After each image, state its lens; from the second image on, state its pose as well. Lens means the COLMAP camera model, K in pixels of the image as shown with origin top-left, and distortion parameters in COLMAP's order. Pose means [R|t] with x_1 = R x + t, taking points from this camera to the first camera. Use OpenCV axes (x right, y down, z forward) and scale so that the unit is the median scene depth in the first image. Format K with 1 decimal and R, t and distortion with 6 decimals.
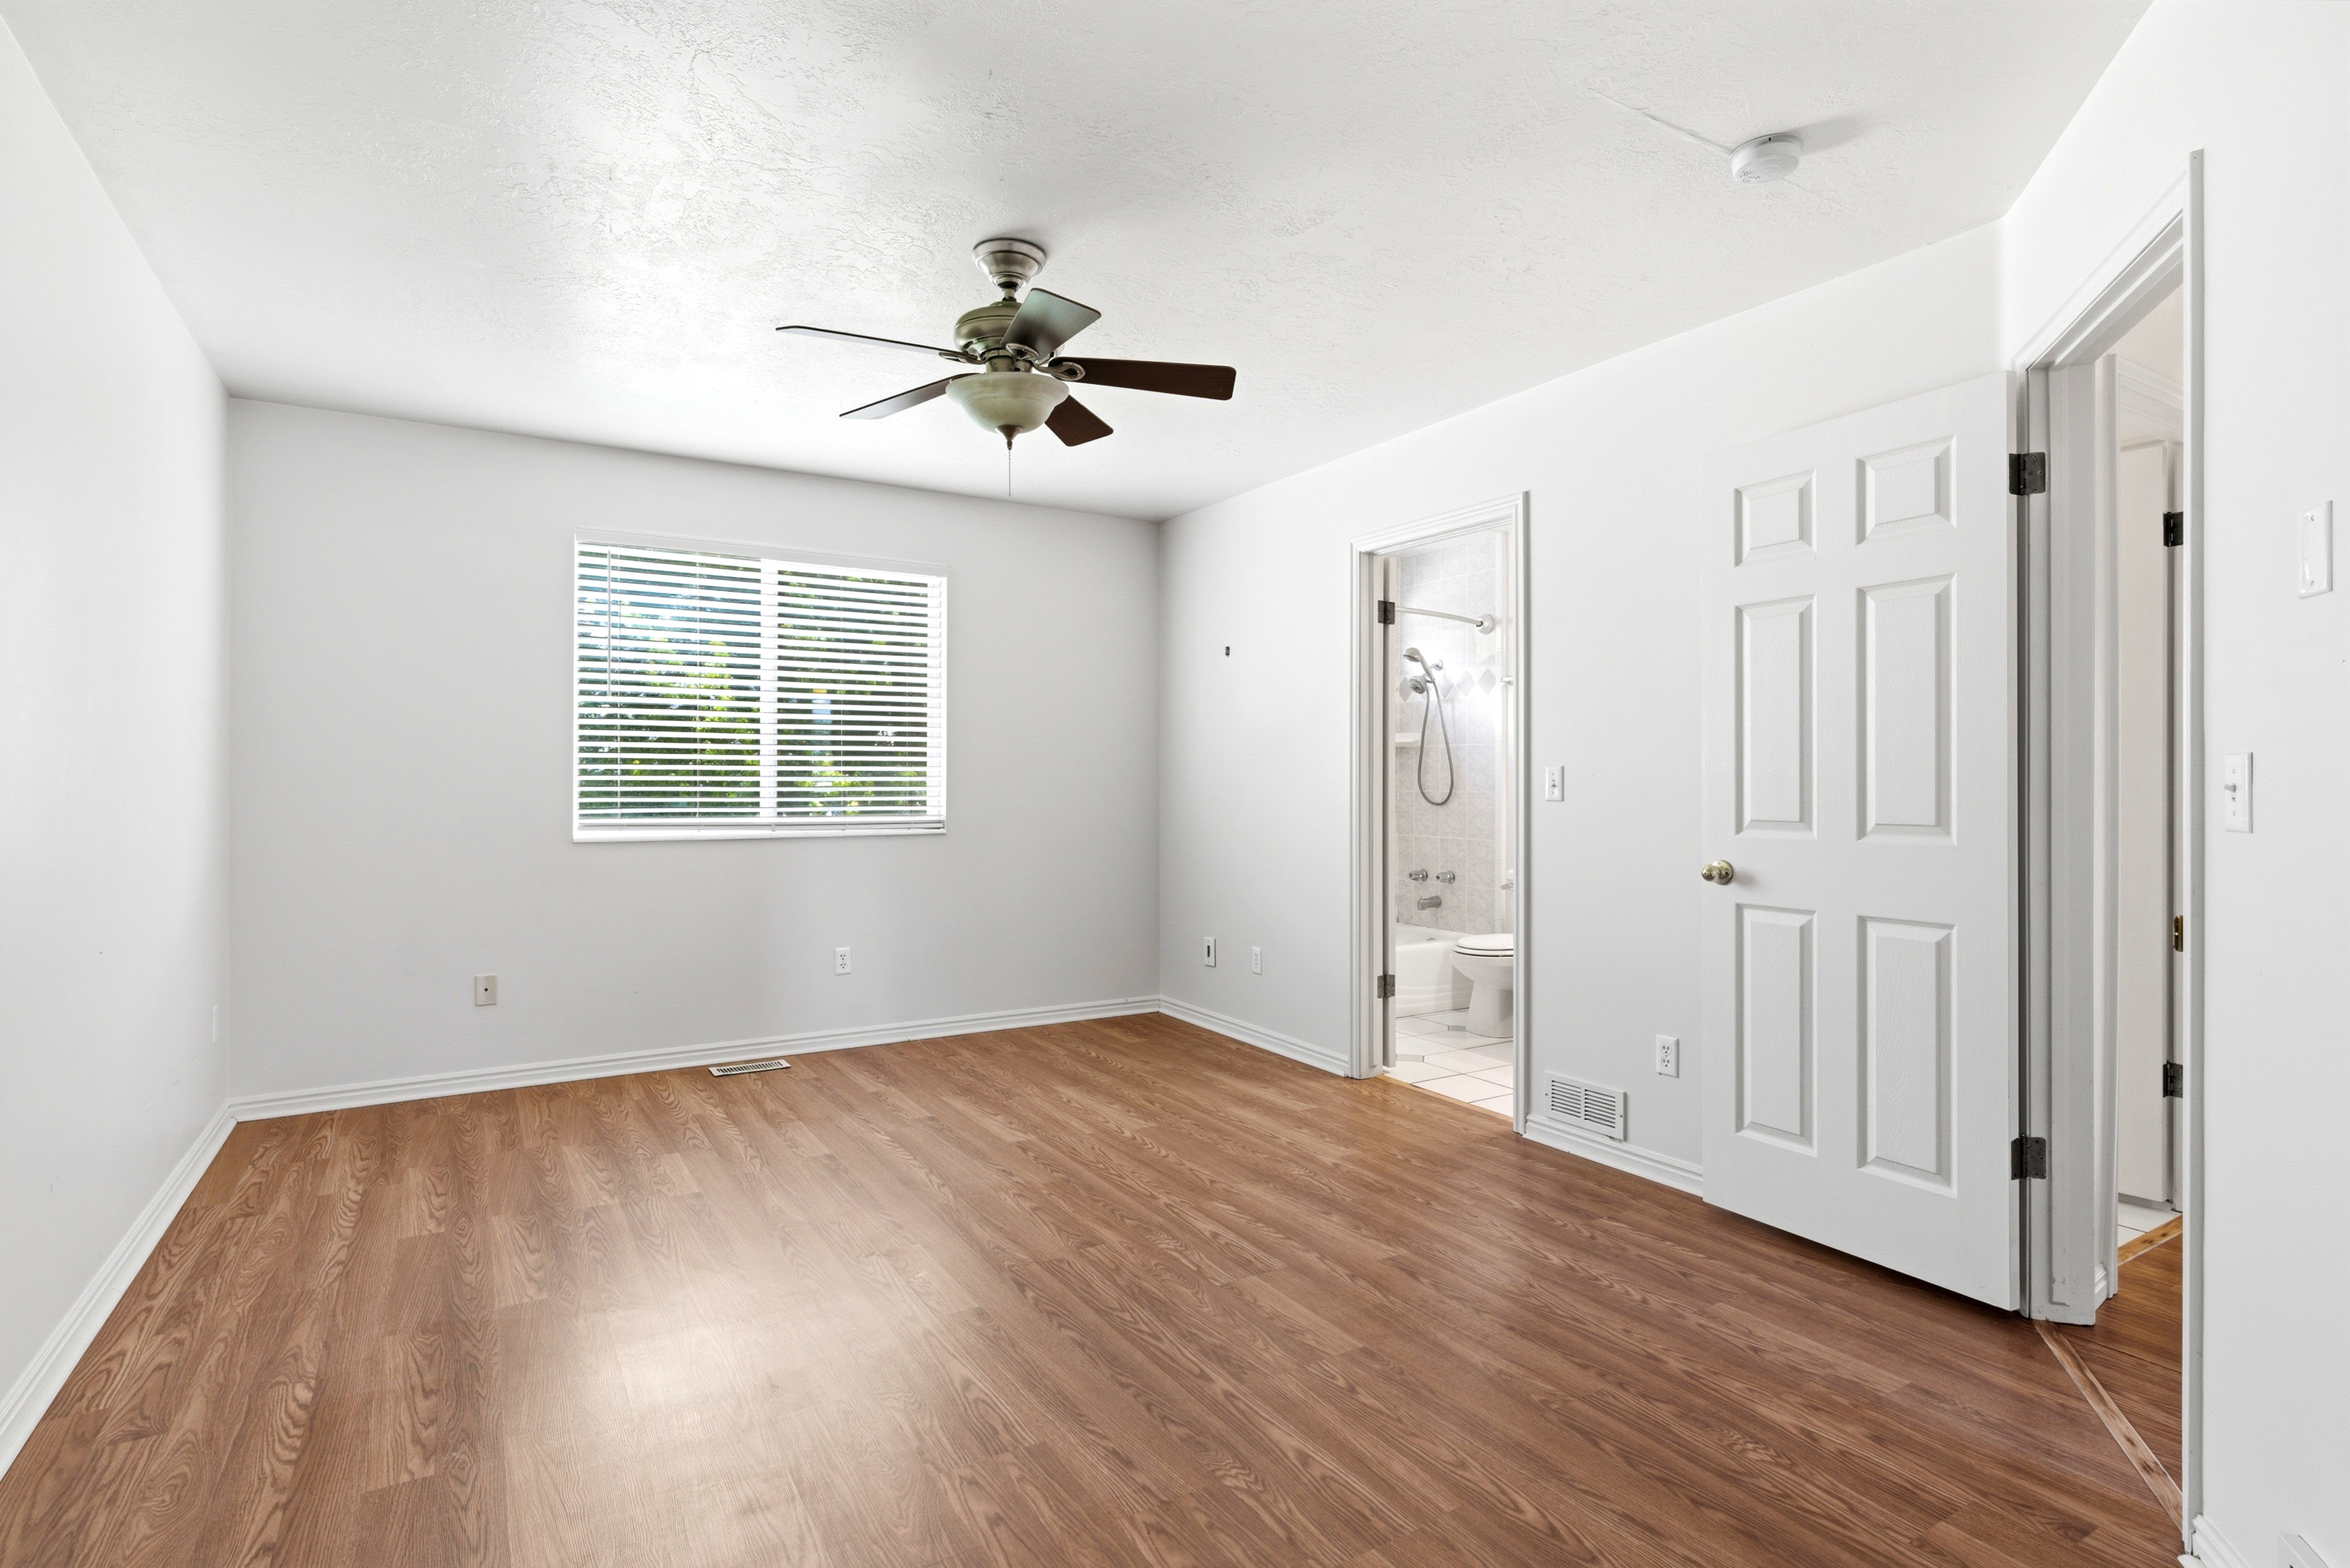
lens RADIAL K [[1157.7, 0, 1161.9], [0, 1157.7, 789.7], [0, 0, 1]] dist [-0.003046, 0.000074]
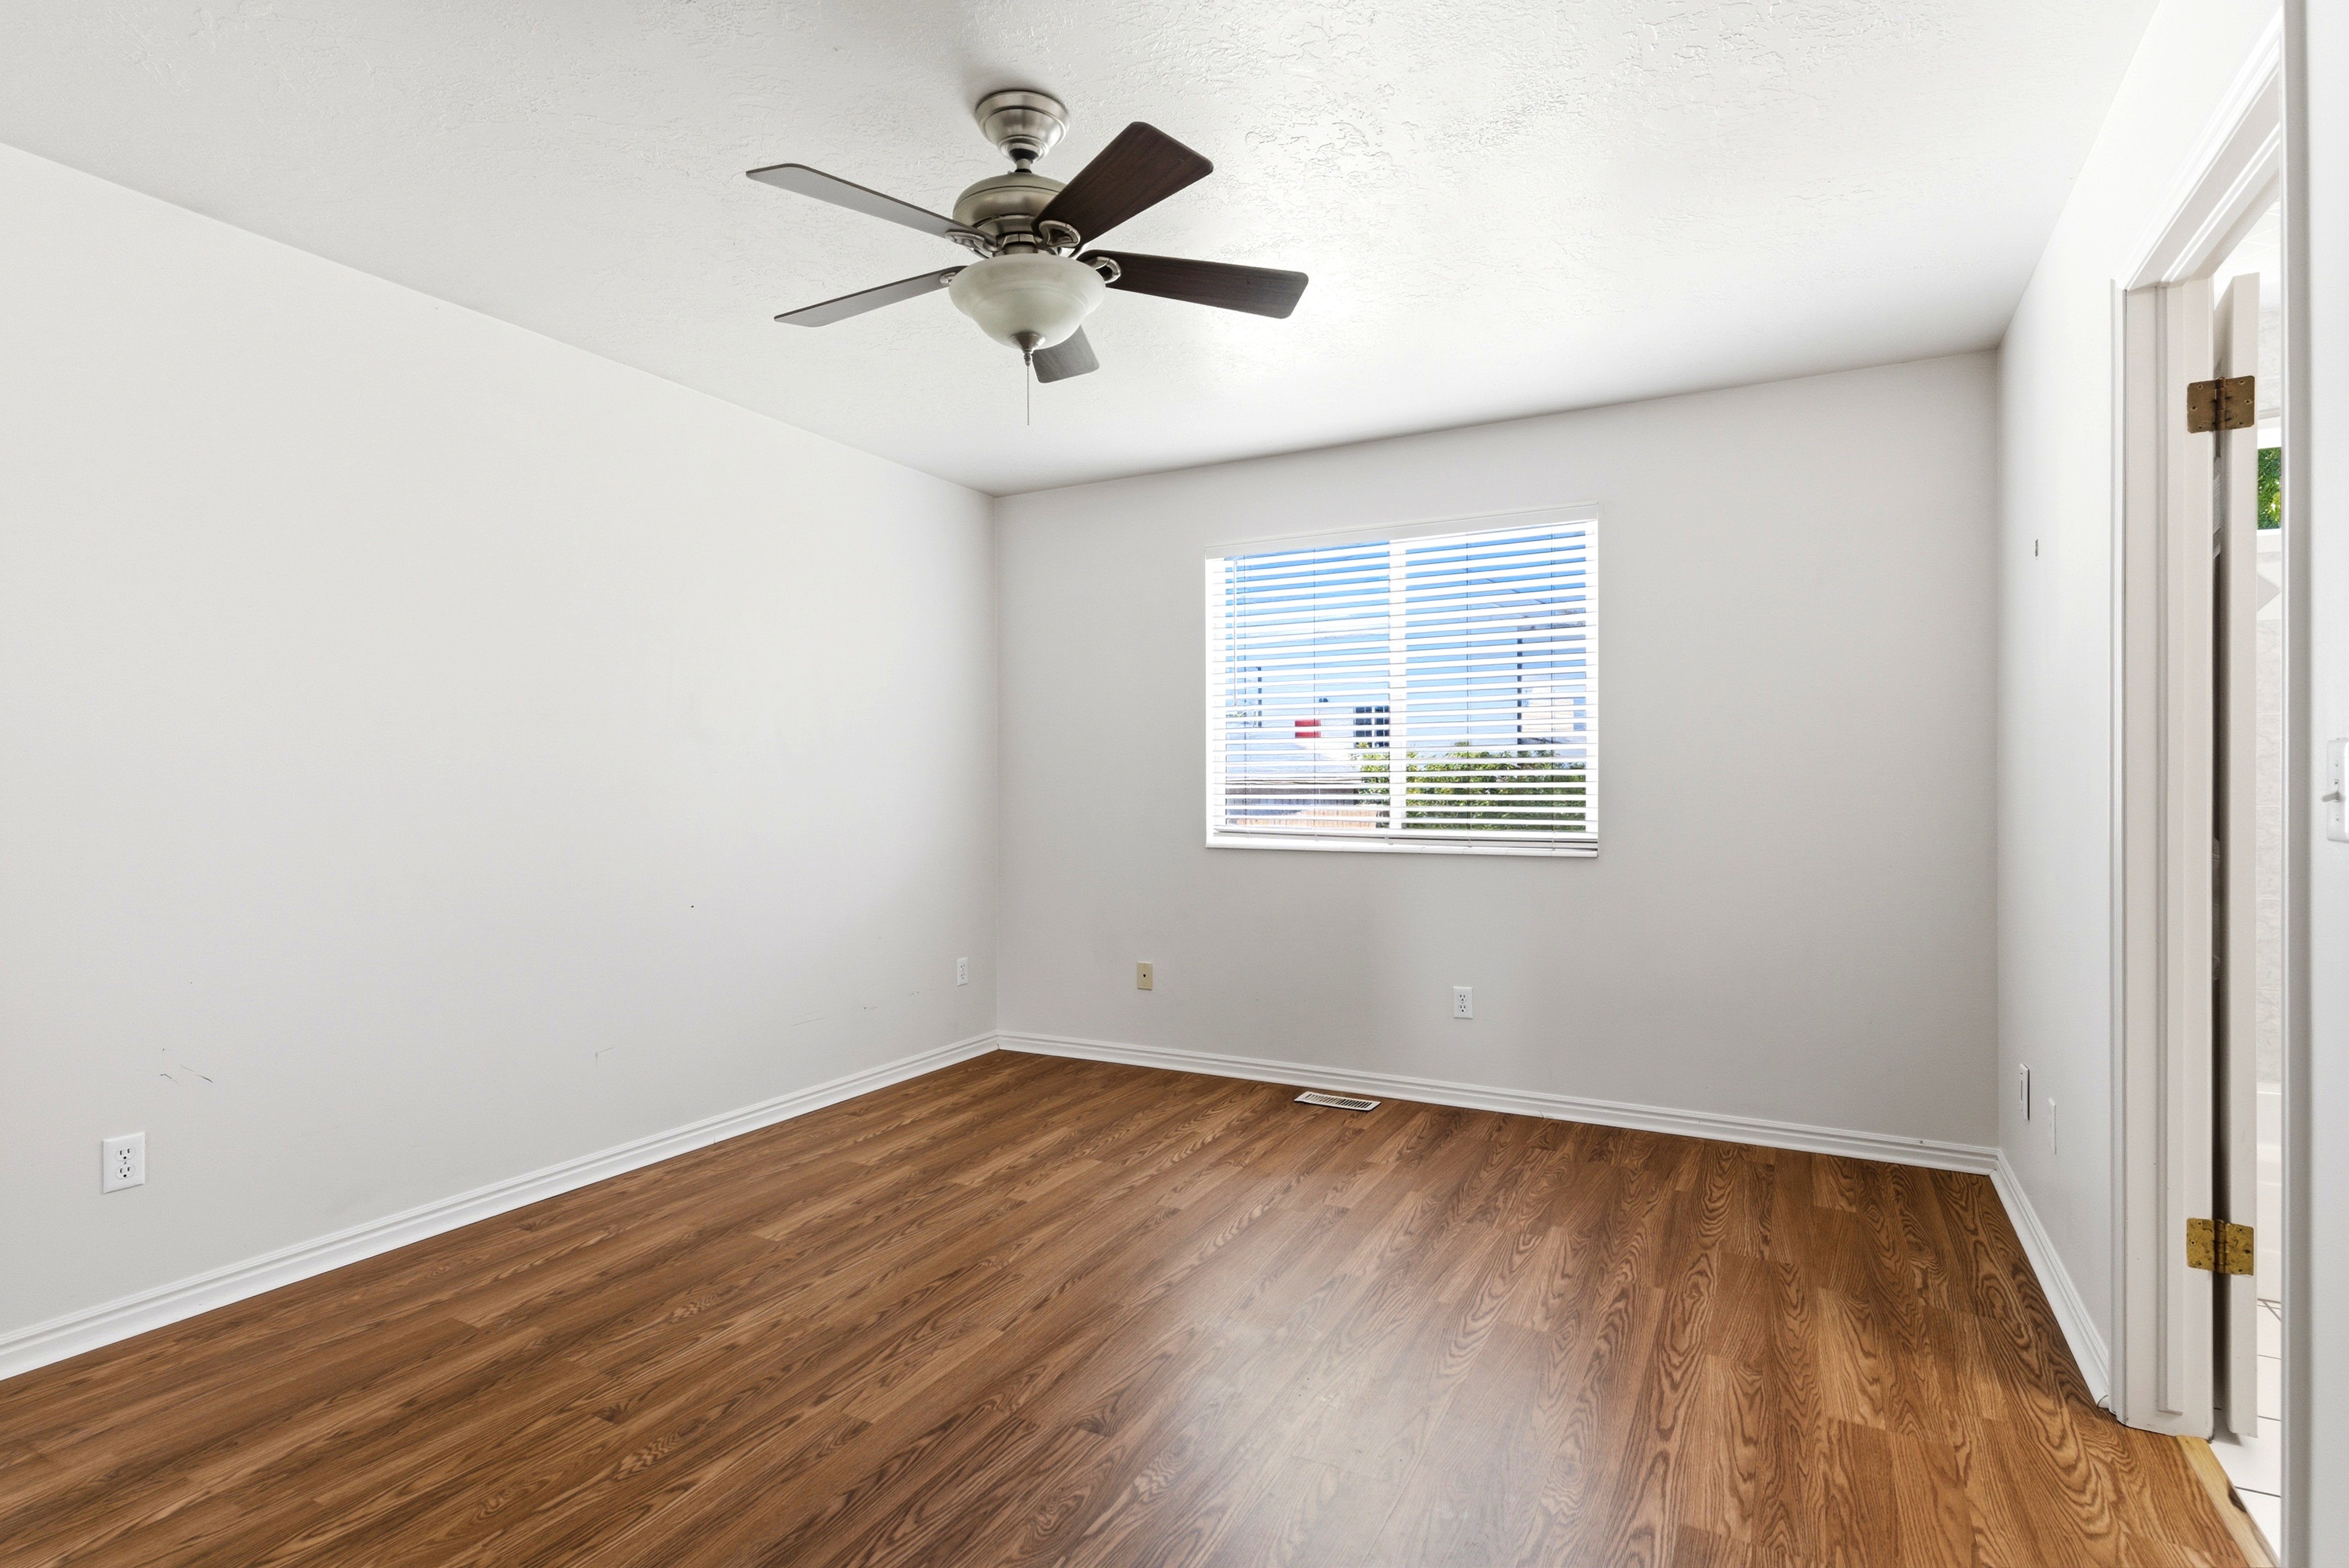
lens RADIAL K [[1165.7, 0, 1176.9], [0, 1165.7, 806.2], [0, 0, 1]] dist [-0.000006, 0.000373]
pose [[0.507664, 0.011861, -0.861473, 0.506316], [-0.002310, 0.999920, 0.012406, -0.005956], [0.861552, -0.004308, 0.507651, 0.576620]]
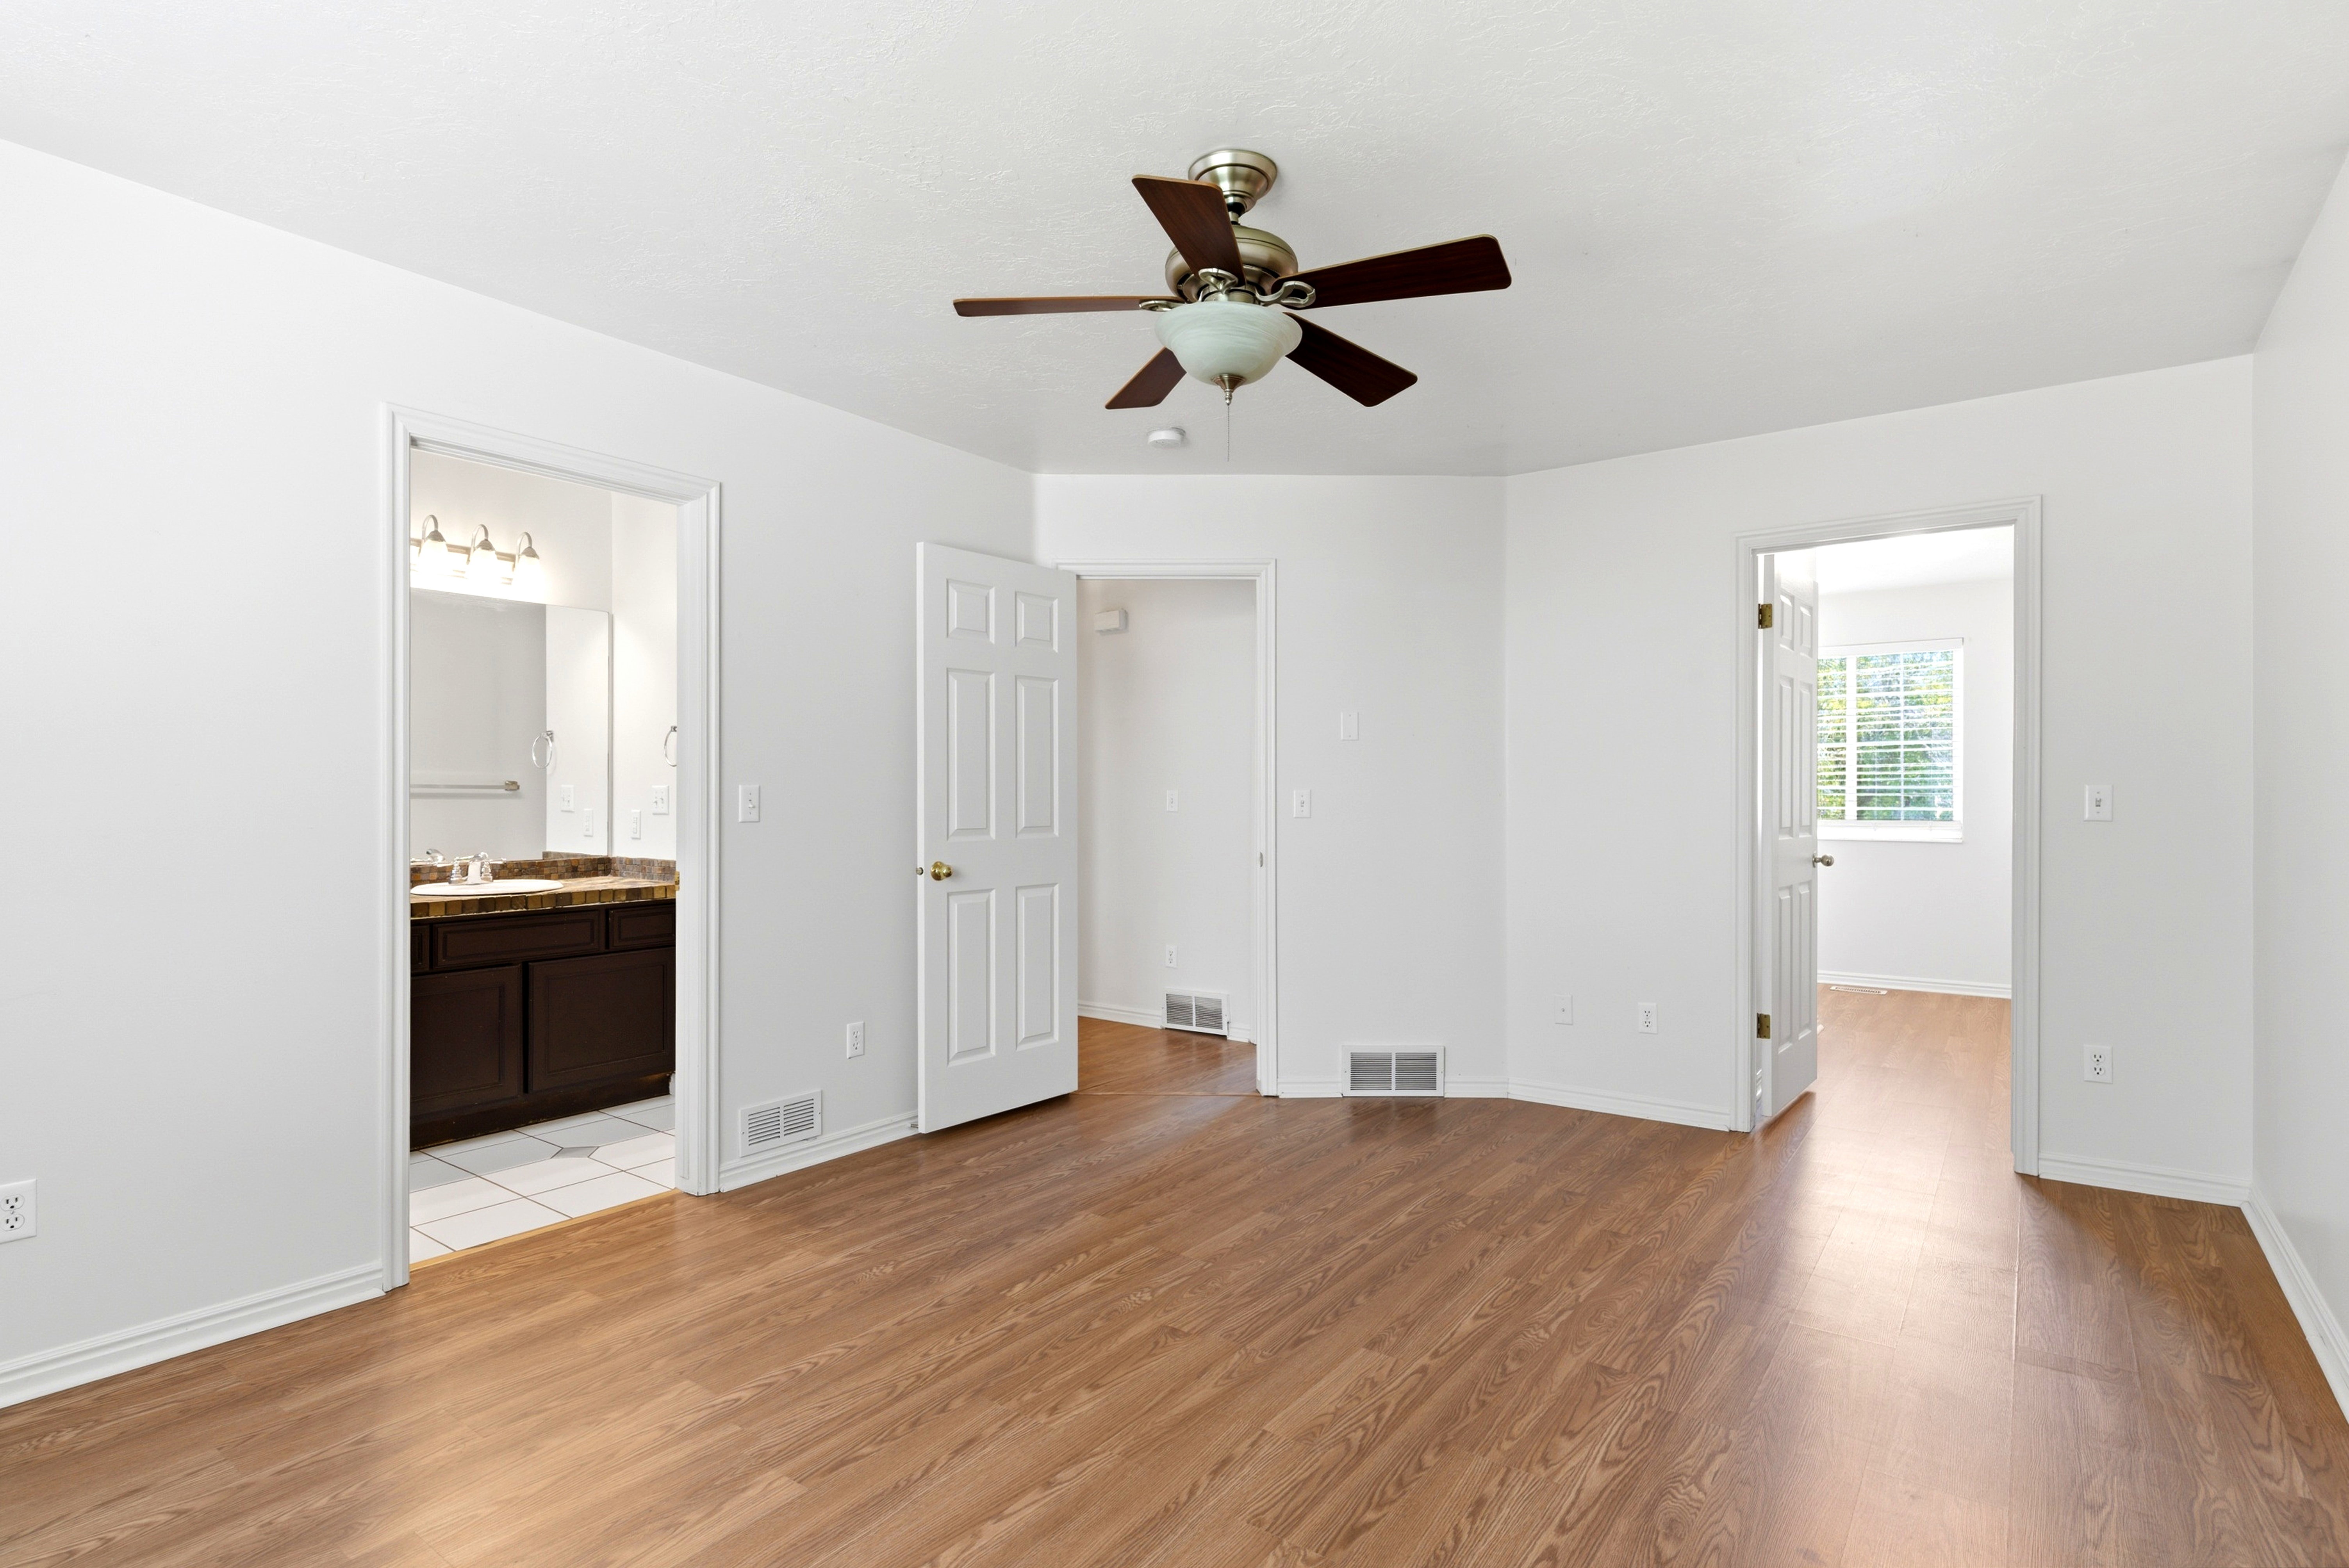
lens RADIAL K [[1151.7, 0, 1179.8], [0, 1151.7, 790.4], [0, 0, 1]] dist [0.006697, -0.000178]
pose [[-0.380358, 0.004691, 0.924827, -0.750594], [0.006042, 0.999978, -0.002587, -0.013697], [-0.924820, 0.004603, -0.380378, 1.136595]]
